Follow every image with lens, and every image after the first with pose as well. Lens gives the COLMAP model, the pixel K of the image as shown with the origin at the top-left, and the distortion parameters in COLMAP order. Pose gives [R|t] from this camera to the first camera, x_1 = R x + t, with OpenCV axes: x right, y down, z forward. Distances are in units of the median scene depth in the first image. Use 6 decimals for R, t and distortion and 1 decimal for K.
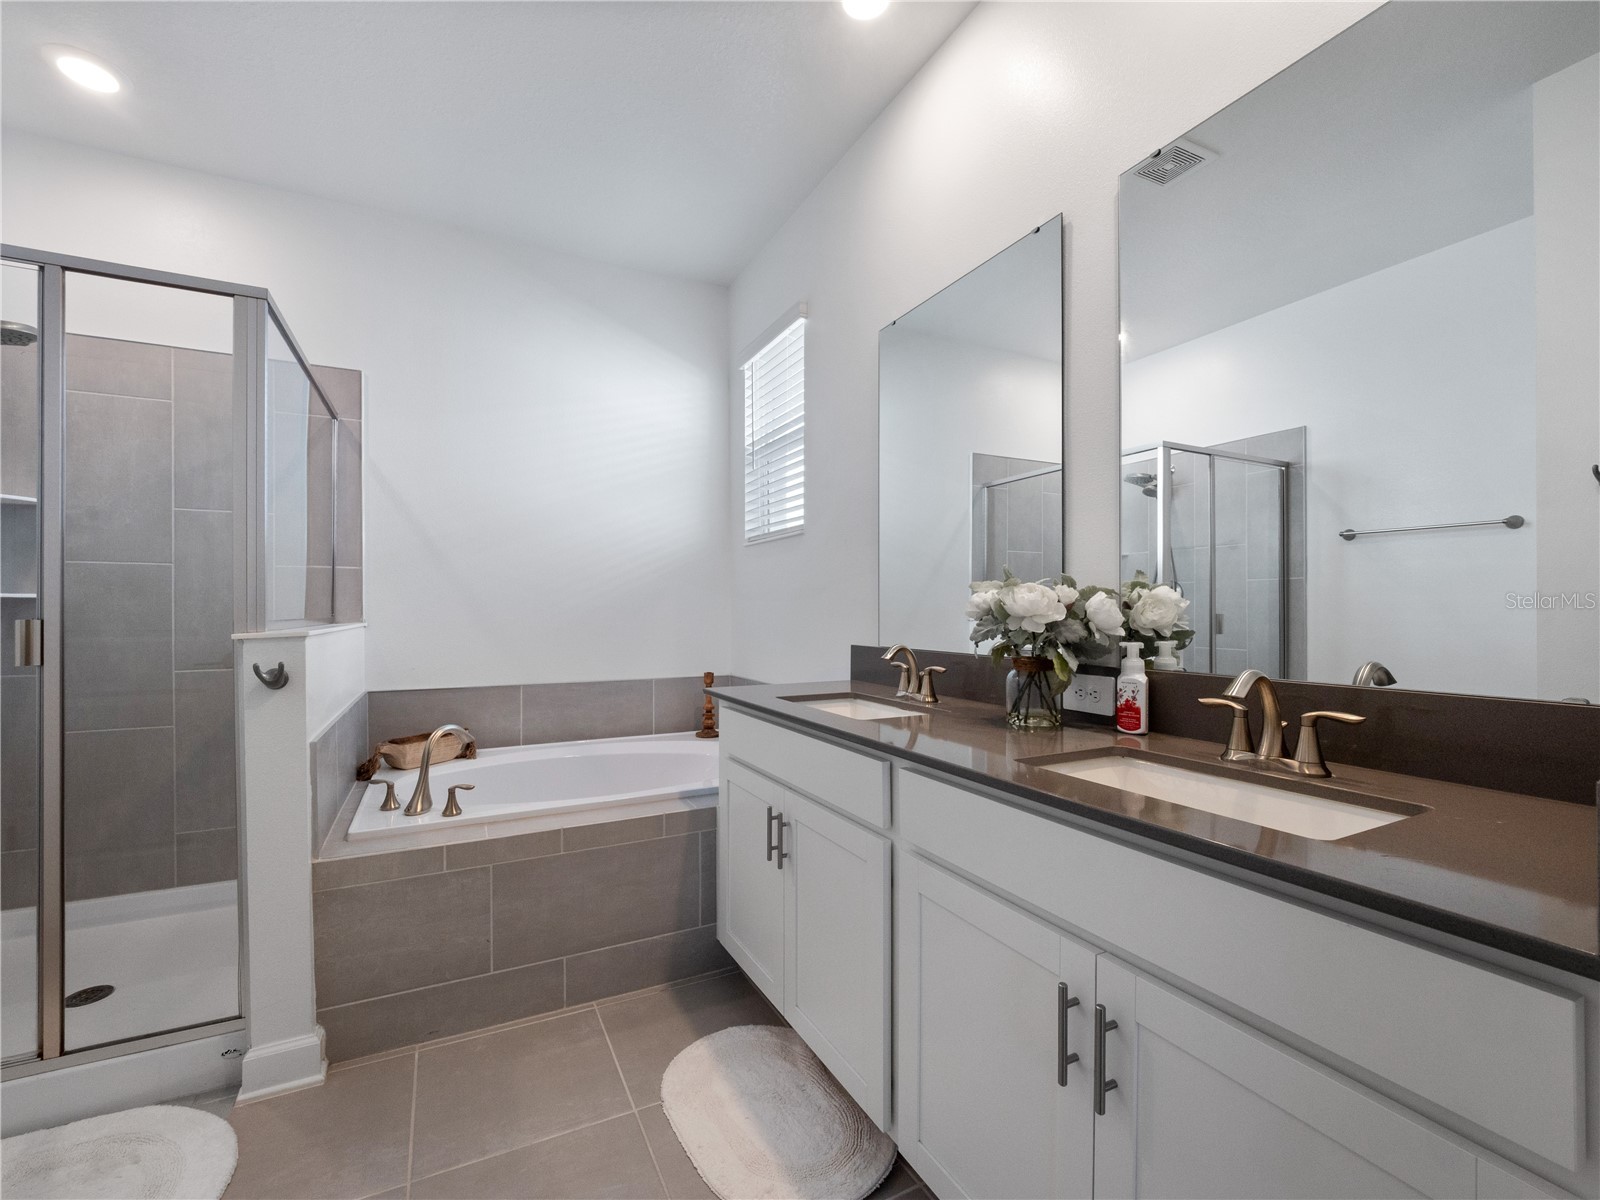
lens RADIAL K [[686.5, 0, 800.0], [0, 686.5, 600.0], [0, 0, 1]] dist [0.001461, -0.004009]
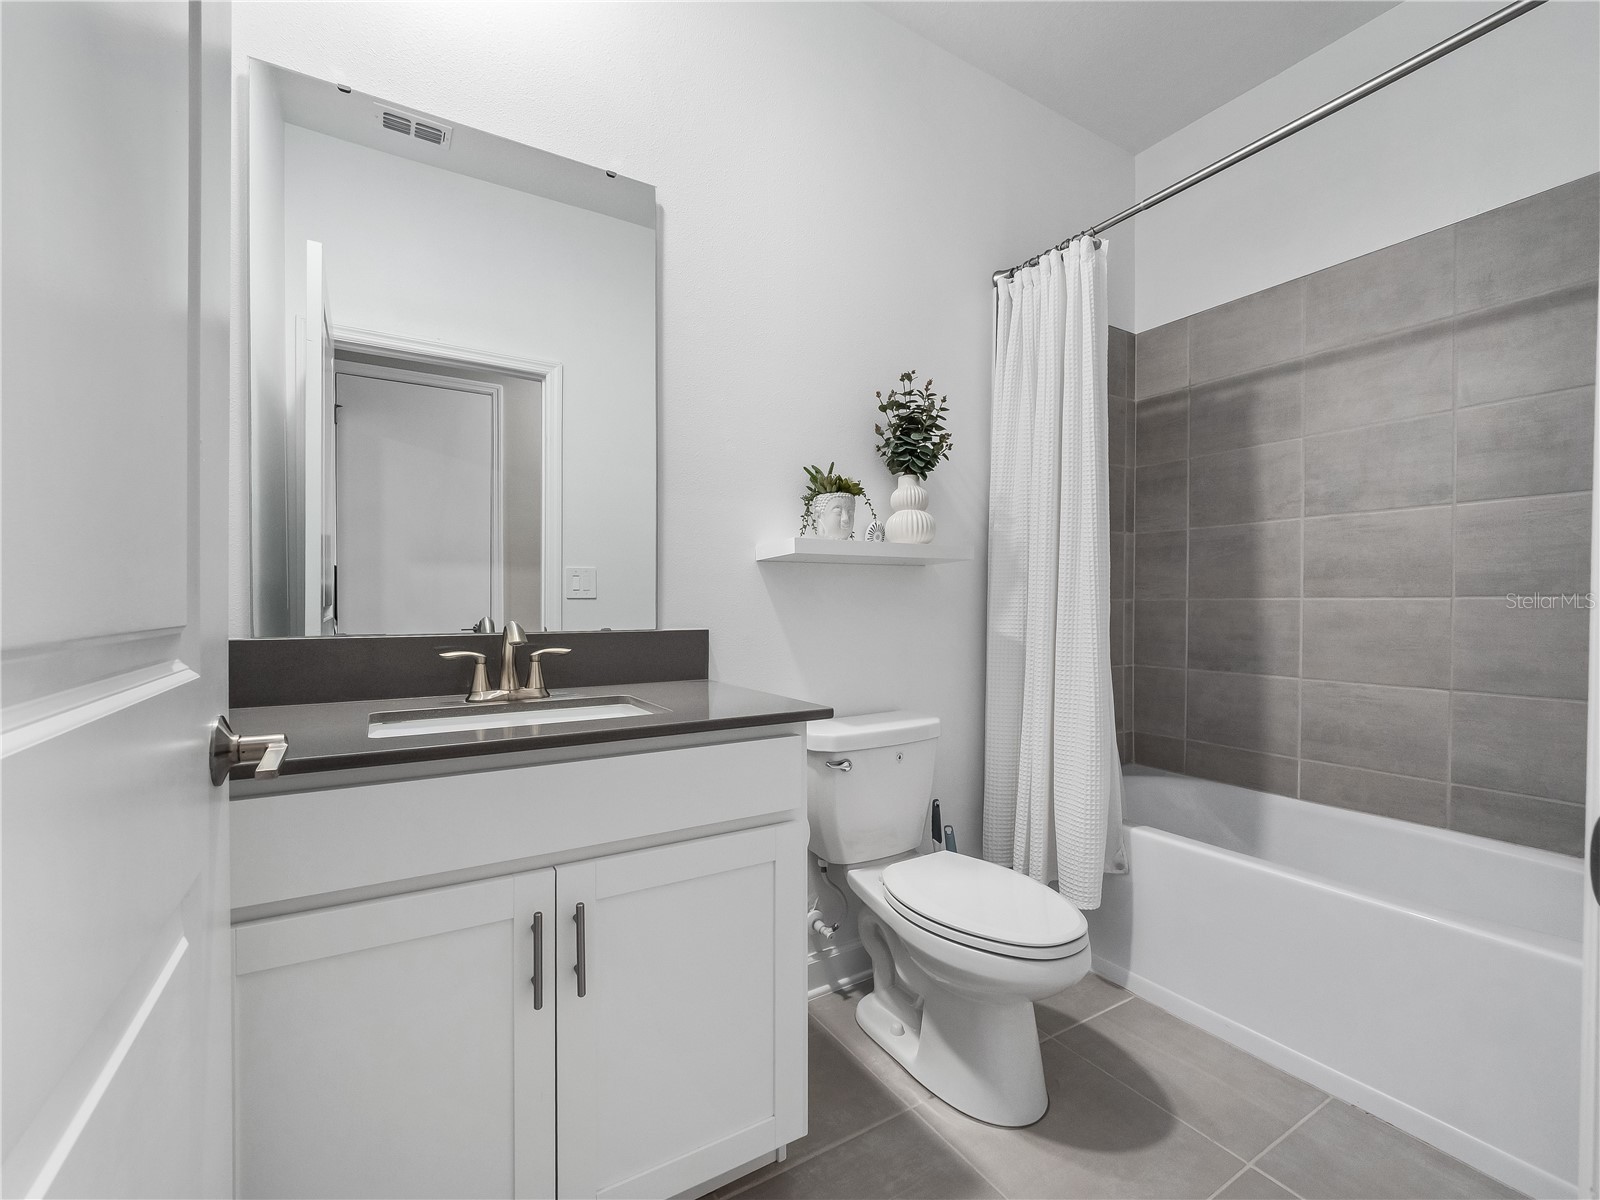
lens RADIAL K [[686.5, 0, 800.0], [0, 686.5, 600.0], [0, 0, 1]] dist [0.001461, -0.004009]
pose [[-0.070617, 0.003844, 0.997496, -0.627055], [-0.009276, 0.999947, -0.004510, 0.067248], [-0.997460, -0.009571, -0.070577, 0.596489]]
